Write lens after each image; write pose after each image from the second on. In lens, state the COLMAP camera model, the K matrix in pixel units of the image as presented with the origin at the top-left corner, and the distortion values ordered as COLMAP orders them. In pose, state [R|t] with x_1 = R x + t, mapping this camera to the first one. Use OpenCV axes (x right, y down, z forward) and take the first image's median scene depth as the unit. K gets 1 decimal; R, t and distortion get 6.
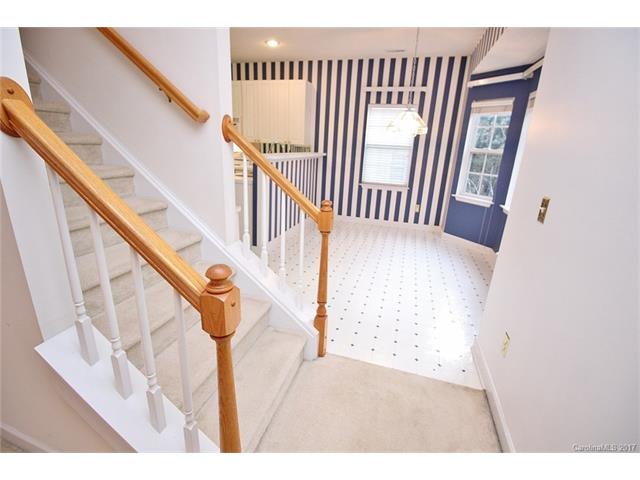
lens RADIAL K [[304.7, 0, 314.7], [0, 304.7, 237.6], [0, 0, 1]] dist [-0.004845, -0.001367]
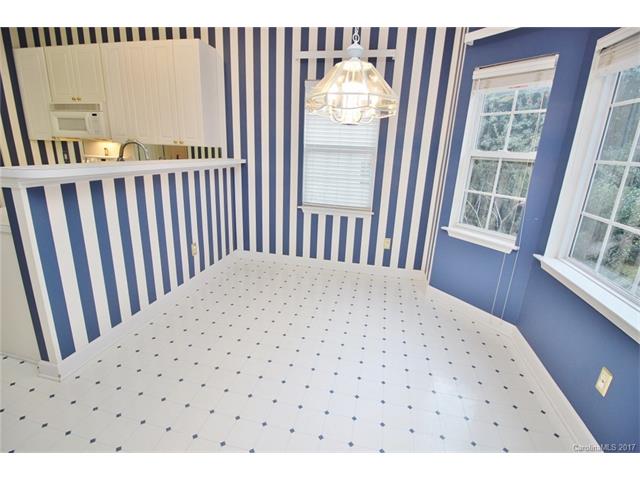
lens RADIAL K [[304.7, 0, 320.2], [0, 304.7, 241.1], [0, 0, 1]] dist [-0.004845, -0.001367]
pose [[0.994529, -0.031030, 0.099742, 0.131188], [0.031391, 0.999505, -0.002055, -0.105569], [-0.099629, 0.005175, 0.995011, 0.371942]]
